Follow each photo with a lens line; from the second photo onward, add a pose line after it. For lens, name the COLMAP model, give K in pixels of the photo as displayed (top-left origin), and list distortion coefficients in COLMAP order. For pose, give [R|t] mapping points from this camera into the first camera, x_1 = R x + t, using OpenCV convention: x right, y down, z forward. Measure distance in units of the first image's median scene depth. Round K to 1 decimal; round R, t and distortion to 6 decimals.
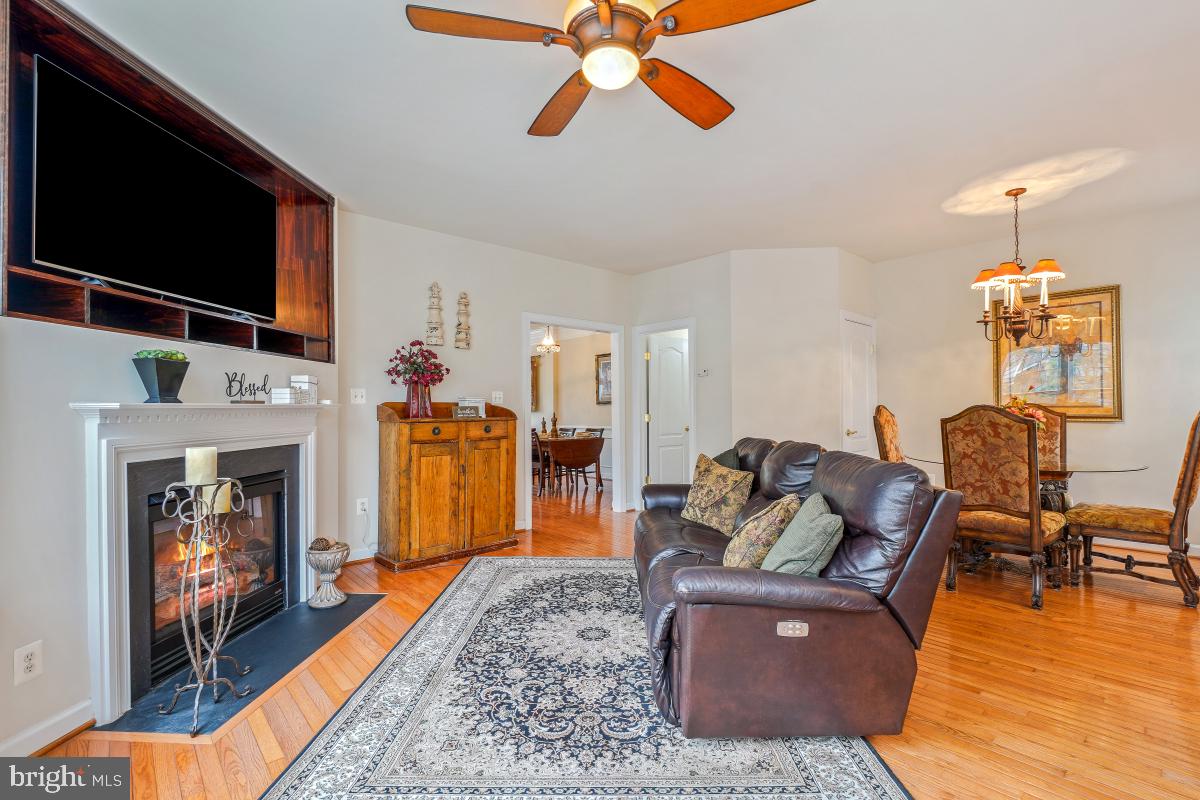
lens RADIAL K [[540.2, 0, 594.7], [0, 540.2, 404.6], [0, 0, 1]] dist [-0.061393, 0.000162]
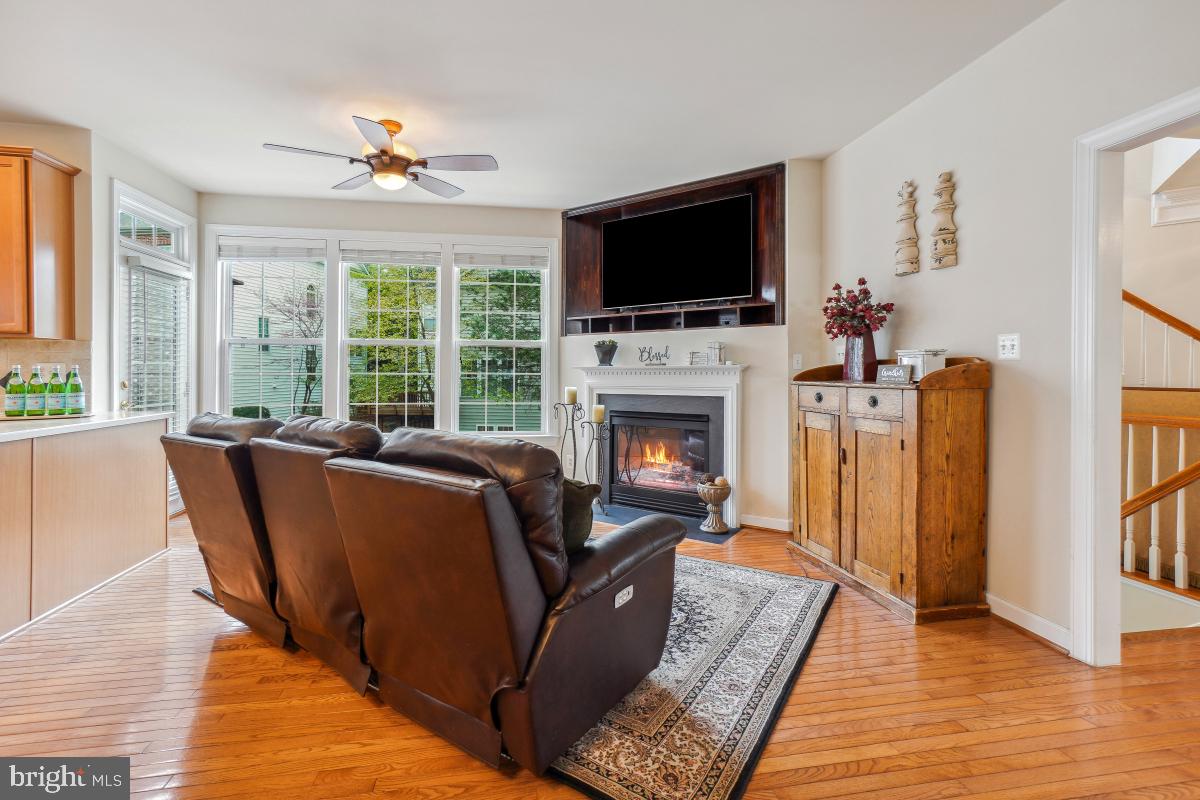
lens RADIAL K [[539.5, 0, 597.8], [0, 539.5, 367.4], [0, 0, 1]] dist [0.002913, 0.000836]
pose [[-0.535400, 0.000950, -0.844598, 0.717252], [0.009489, 0.999943, -0.004890, 0.009305], [0.844545, -0.010633, -0.535379, 1.526384]]
